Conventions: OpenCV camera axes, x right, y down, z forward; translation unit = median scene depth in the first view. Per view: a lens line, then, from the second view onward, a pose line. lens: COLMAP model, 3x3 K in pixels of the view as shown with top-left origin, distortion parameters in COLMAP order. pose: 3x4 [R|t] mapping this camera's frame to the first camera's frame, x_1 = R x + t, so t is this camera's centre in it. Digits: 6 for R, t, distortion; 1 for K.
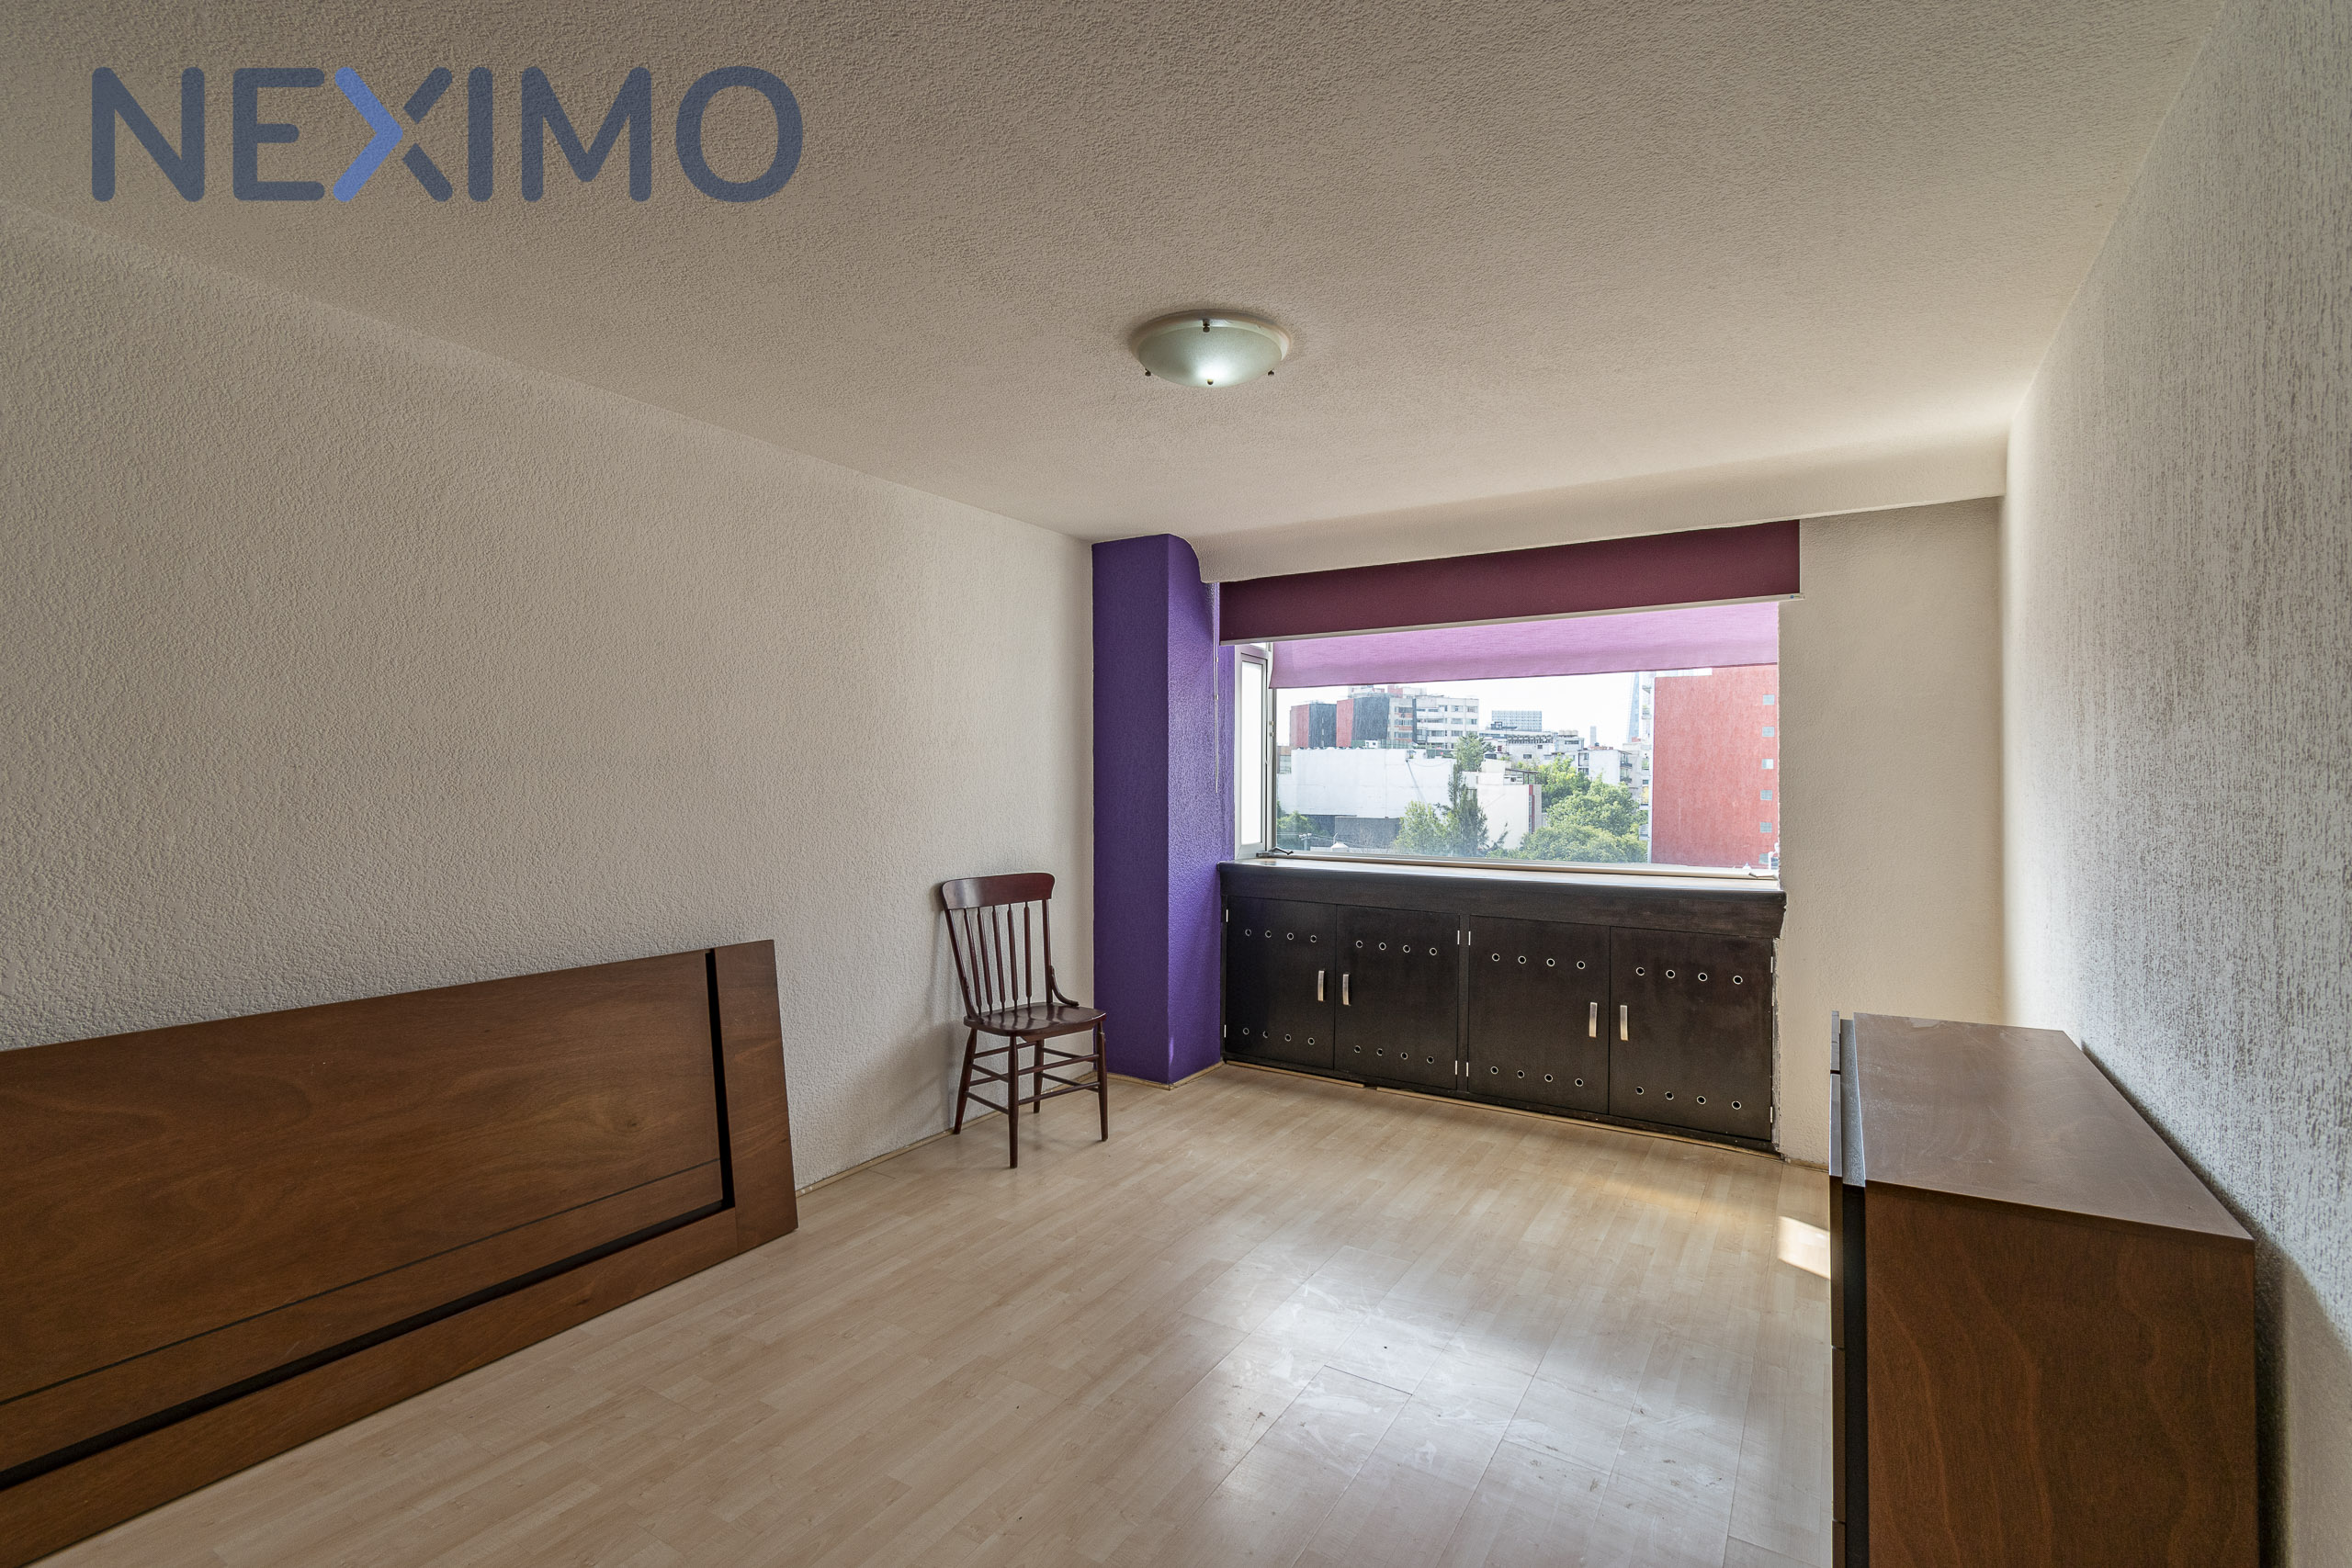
lens RADIAL K [[1048.5, 0, 1189.8], [0, 1048.5, 791.4], [0, 0, 1]] dist [0.003450, -0.000798]
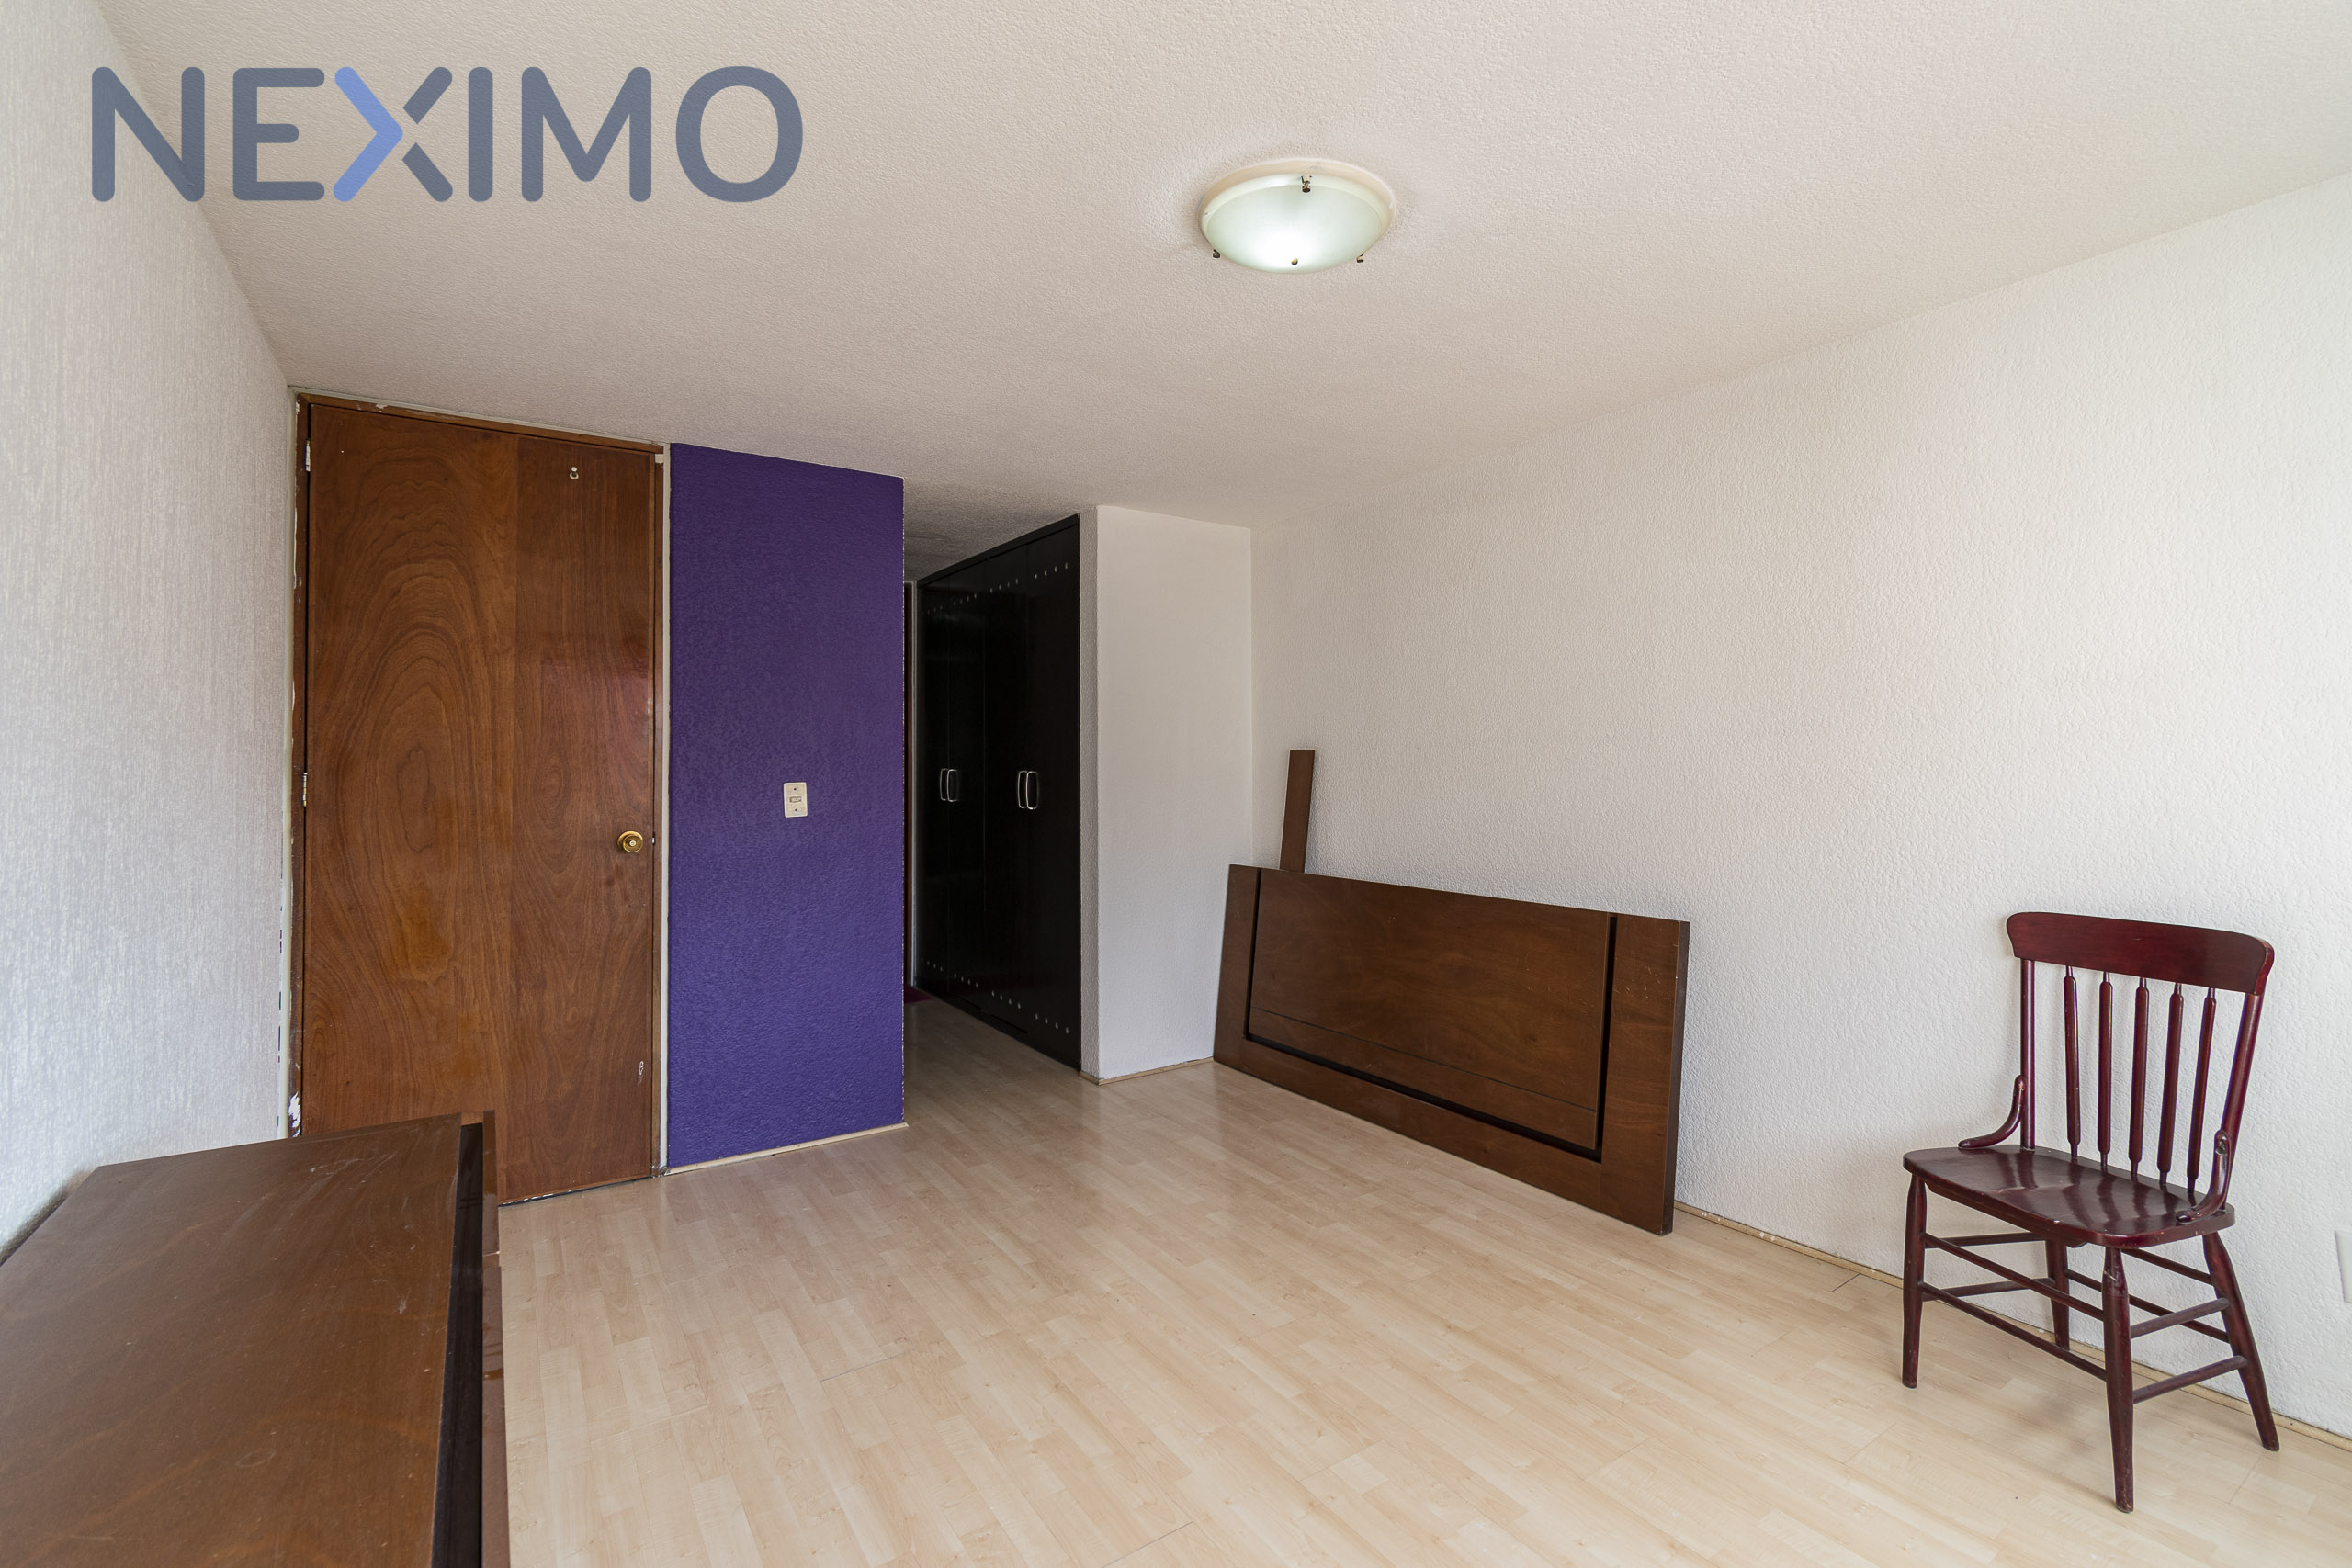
lens RADIAL K [[1048.5, 0, 1191.0], [0, 1048.5, 774.9], [0, 0, 1]] dist [0.003450, -0.000798]
pose [[-0.417650, 0.020923, -0.908367, 0.662390], [0.011457, 0.999777, 0.017760, -0.009195], [0.908536, -0.002990, -0.417797, 1.066570]]
